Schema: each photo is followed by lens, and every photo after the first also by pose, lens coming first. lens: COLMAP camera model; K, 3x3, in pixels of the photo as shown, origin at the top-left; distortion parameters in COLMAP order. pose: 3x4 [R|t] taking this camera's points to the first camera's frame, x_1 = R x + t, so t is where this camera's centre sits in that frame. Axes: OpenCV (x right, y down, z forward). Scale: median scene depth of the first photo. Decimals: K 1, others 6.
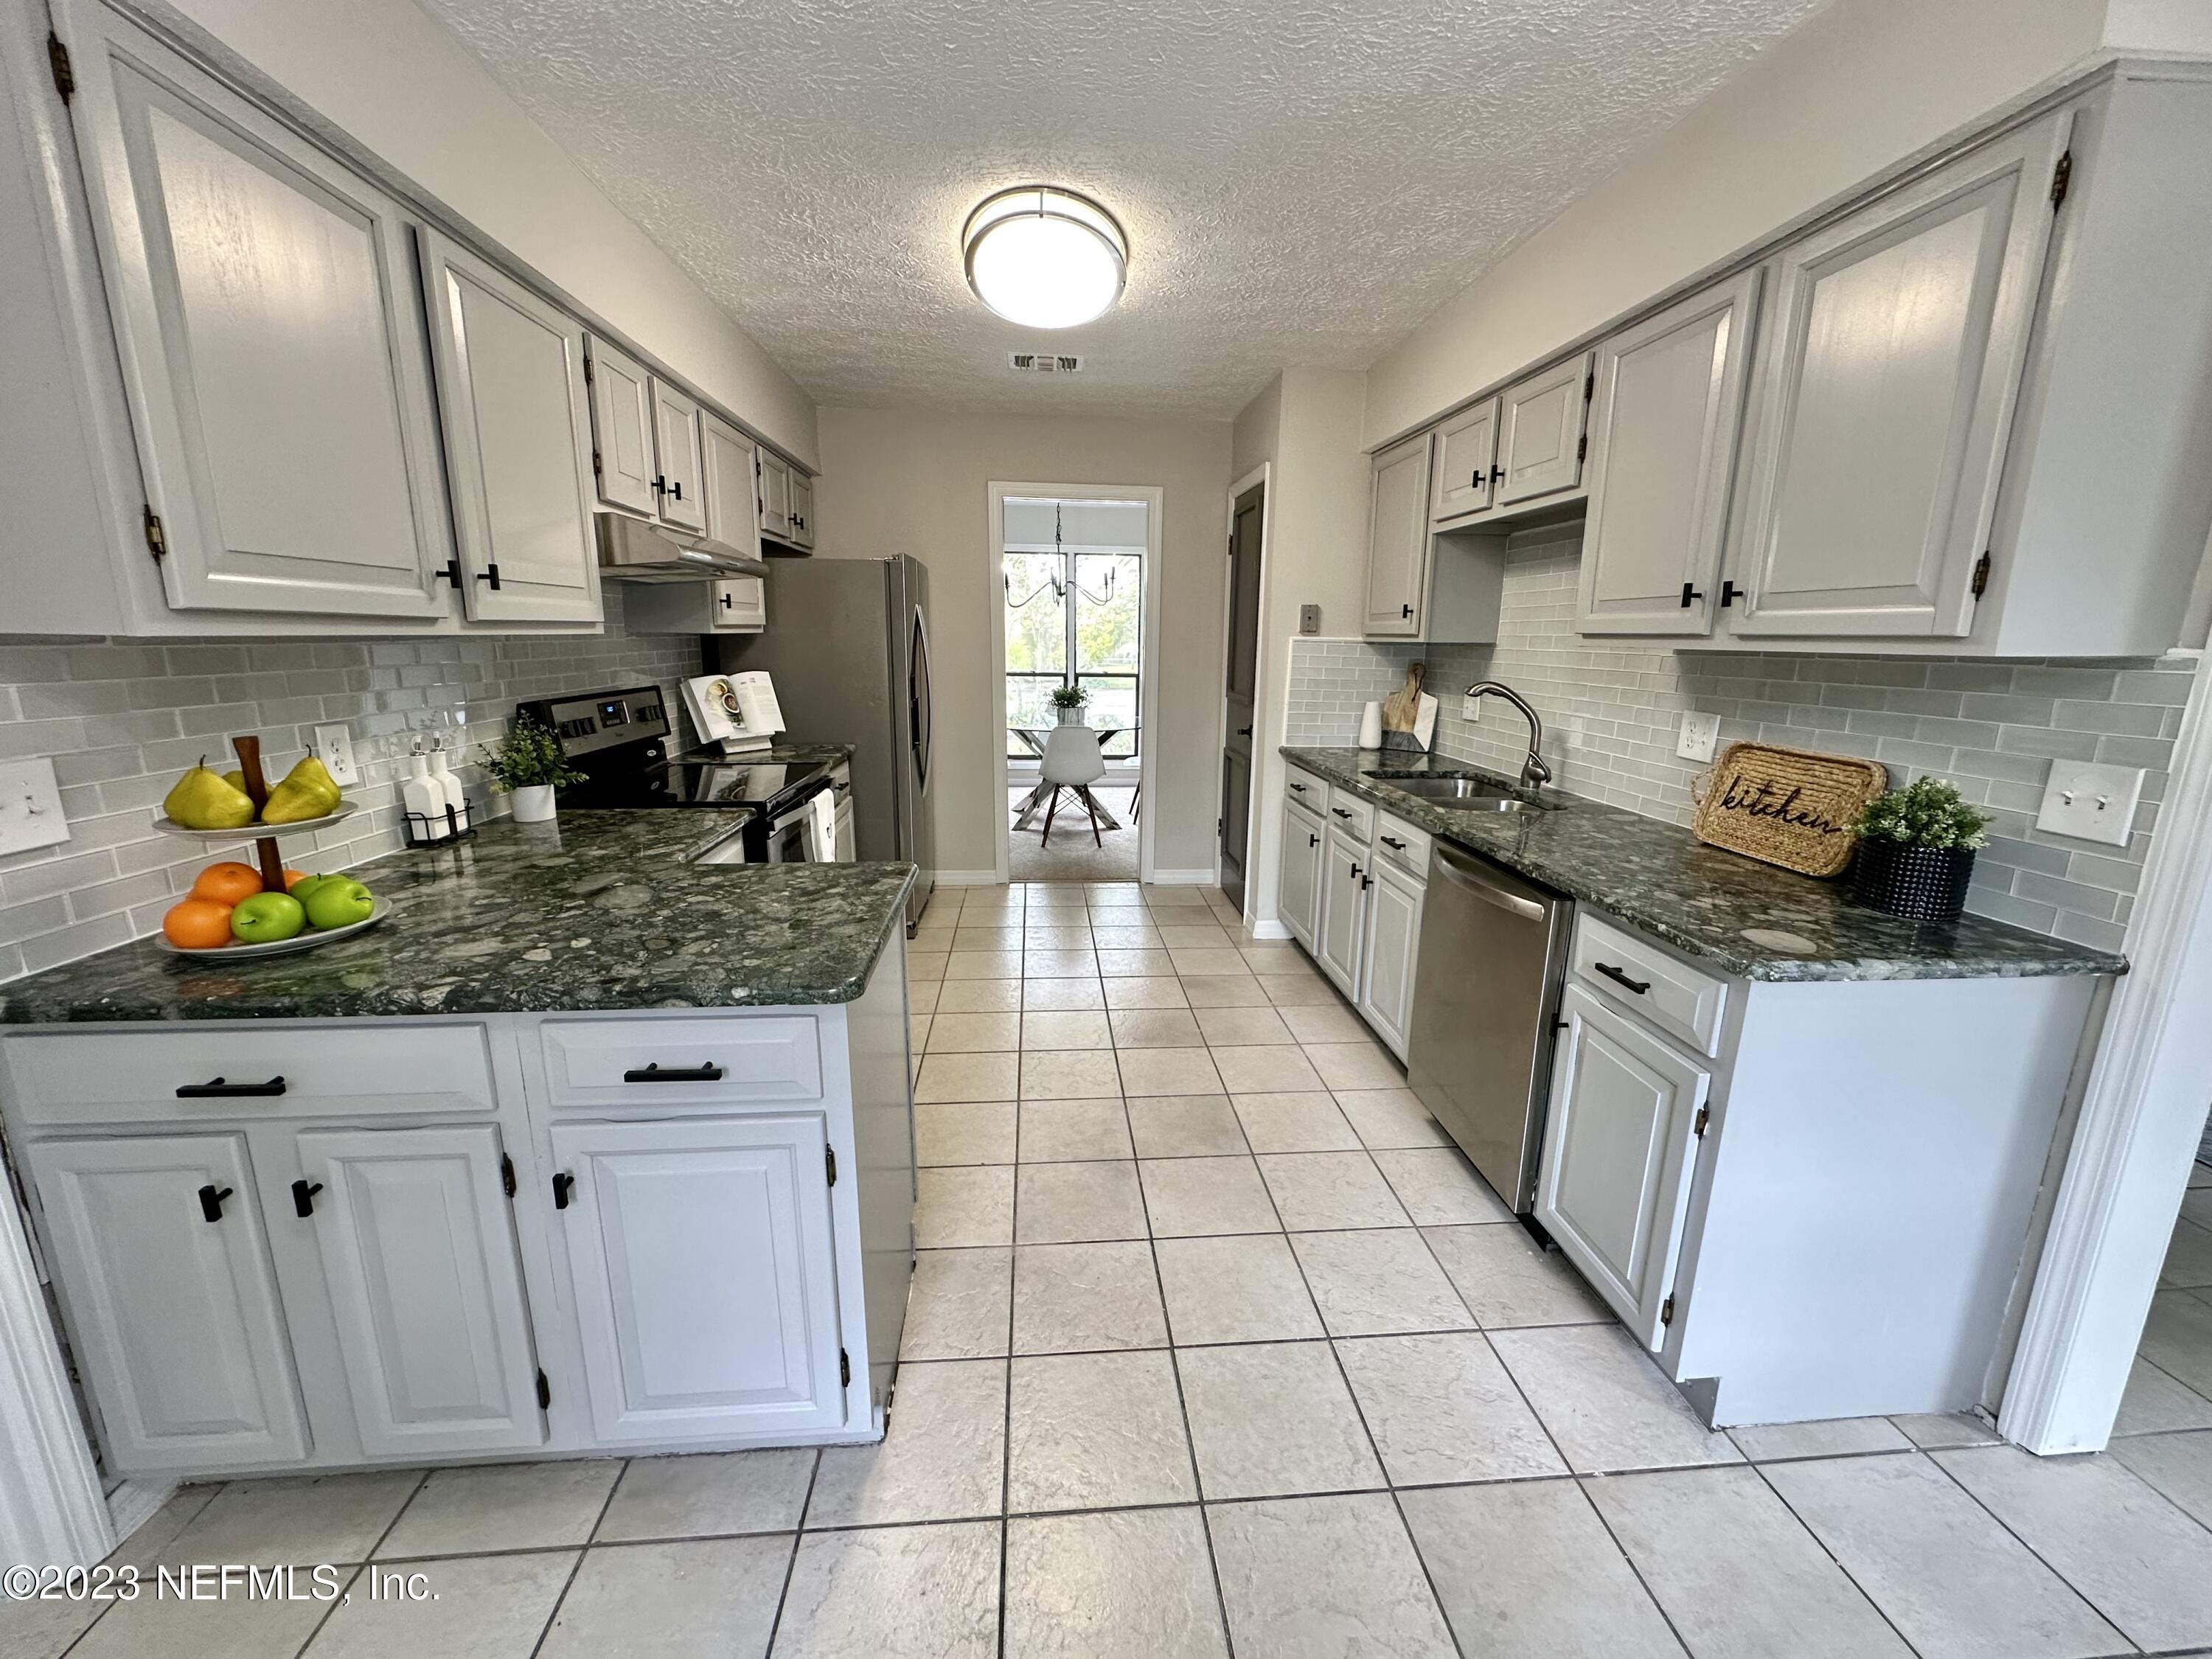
lens RADIAL K [[883.6, 0, 1106.0], [0, 883.6, 829.5], [0, 0, 1]] dist [0.002149, 0.000059]
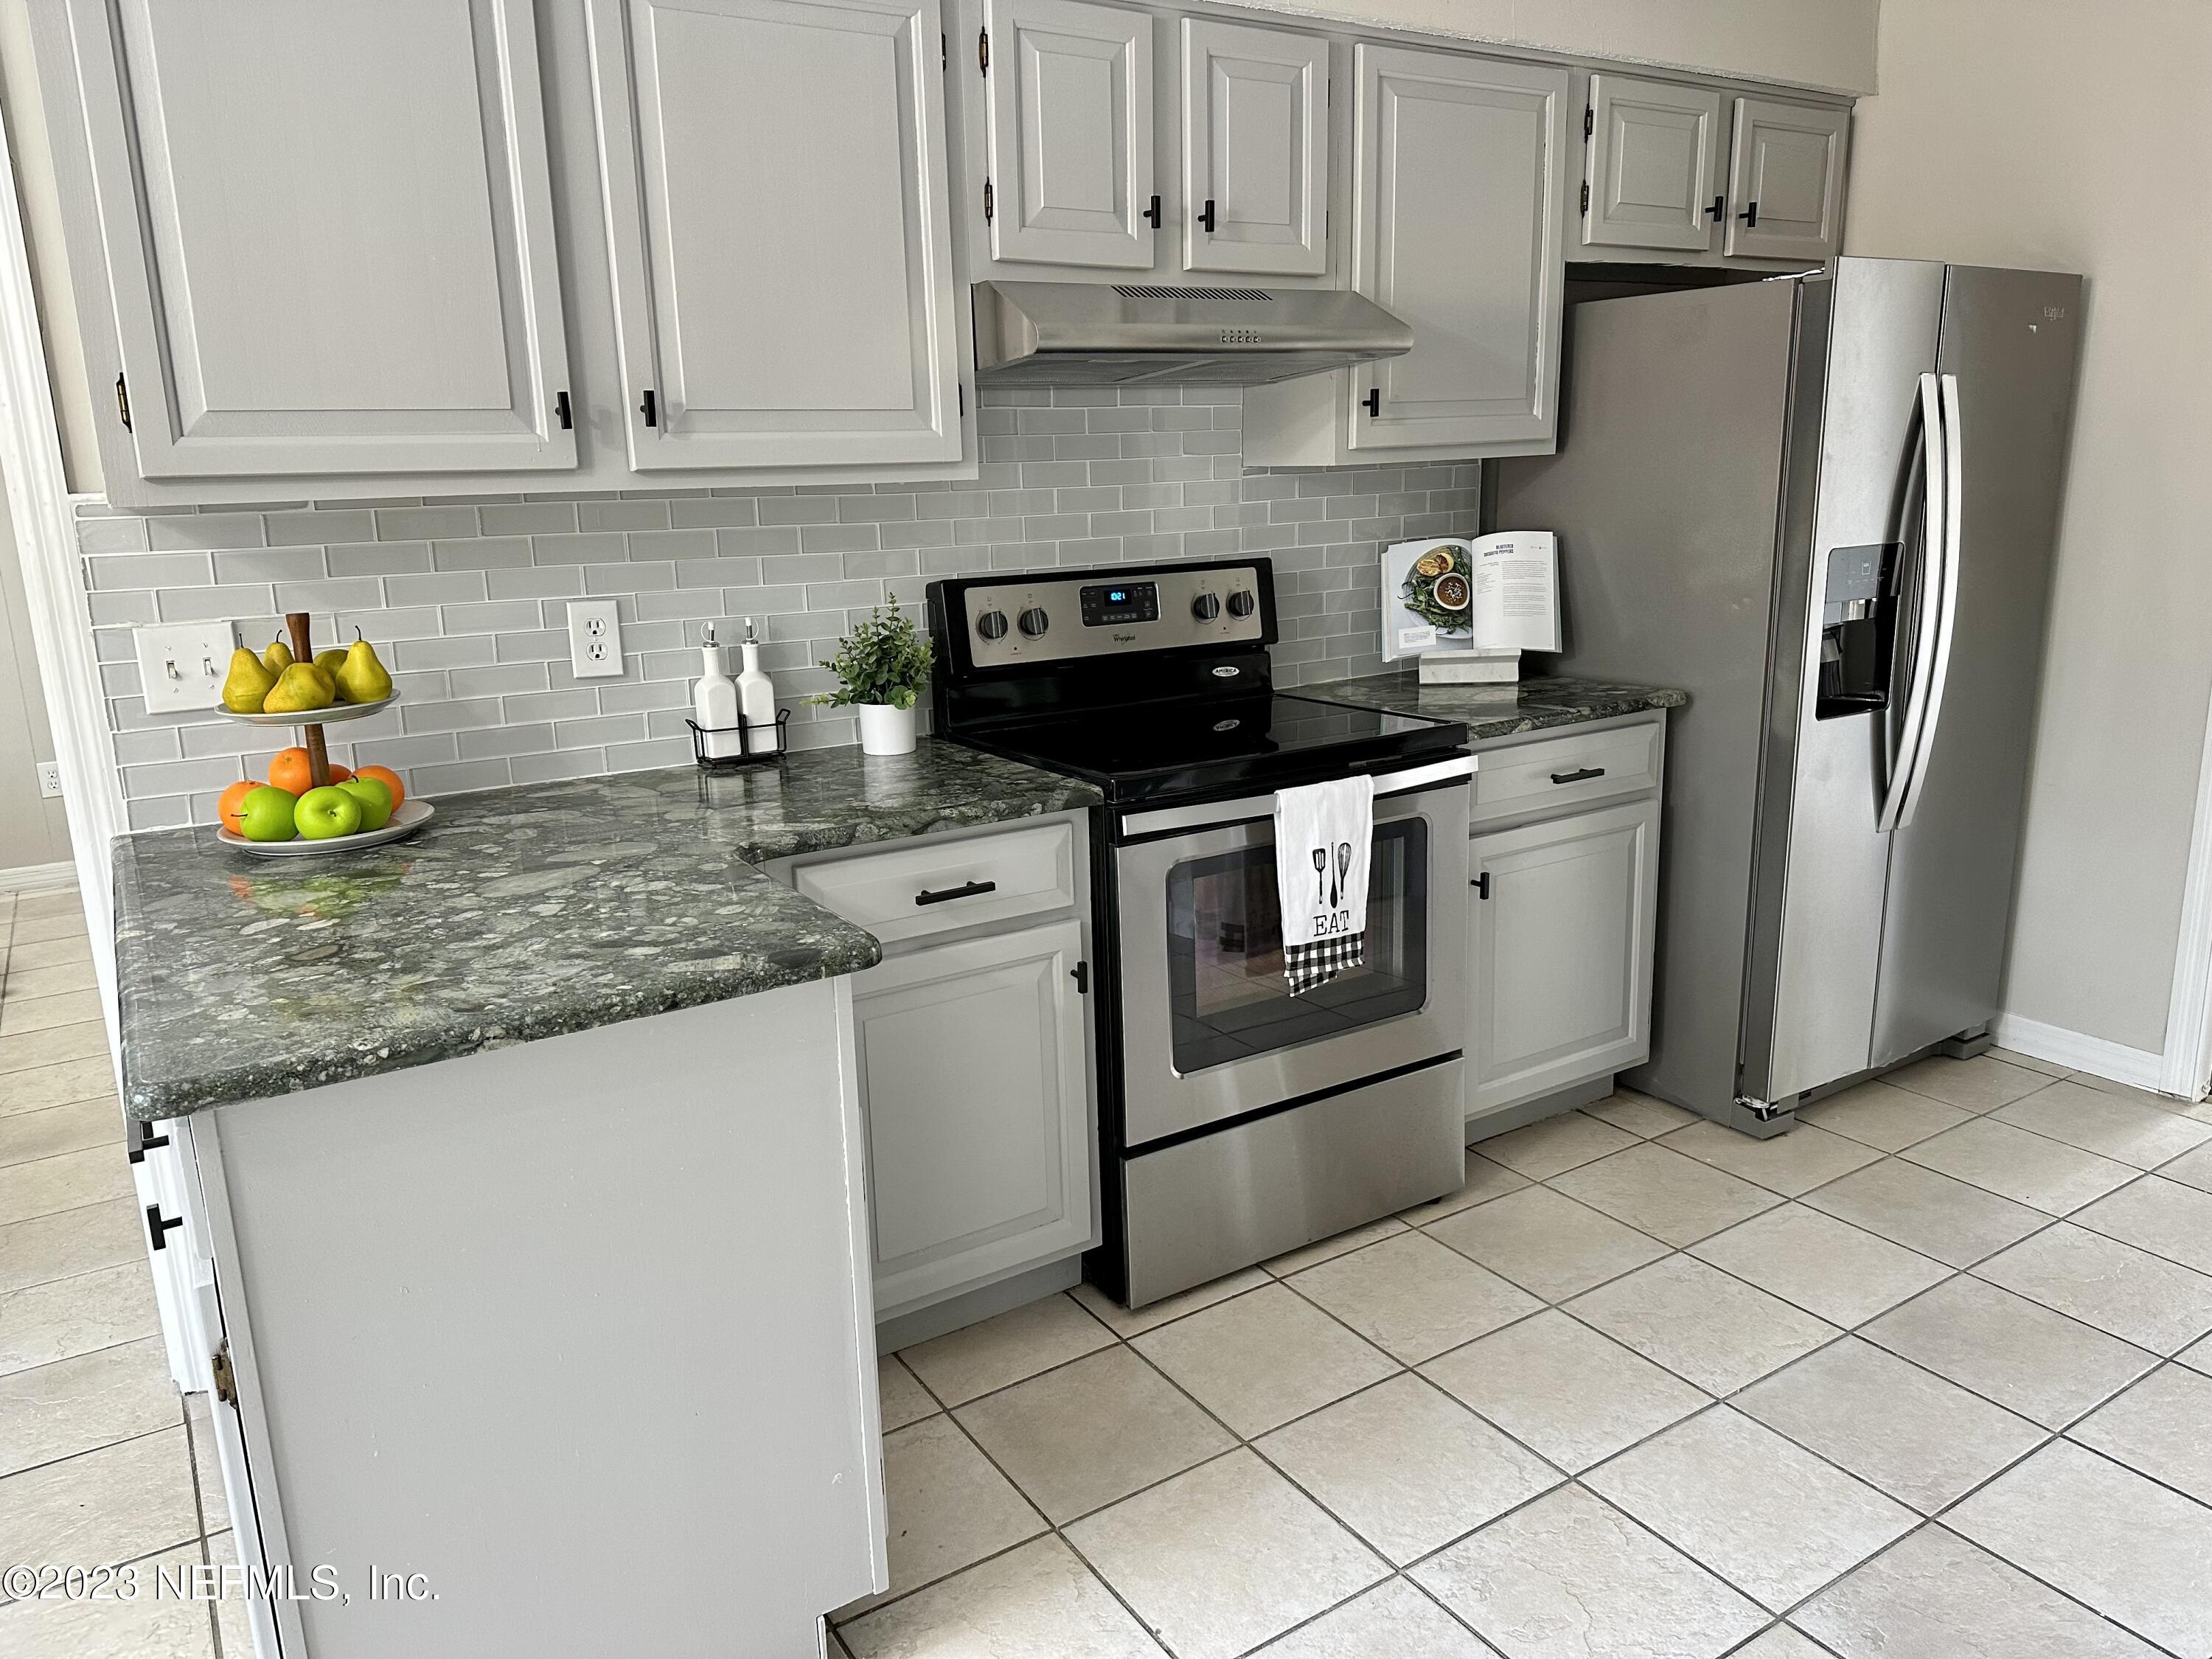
lens RADIAL K [[1541.2, 0, 1106.0], [0, 1541.2, 829.5], [0, 0, 1]] dist [0.147886, -0.259773]
pose [[0.466509, 0.186528, -0.864625, 0.624739], [-0.160153, 0.979167, 0.124828, -0.164739], [0.869897, 0.080239, 0.486663, 0.709572]]
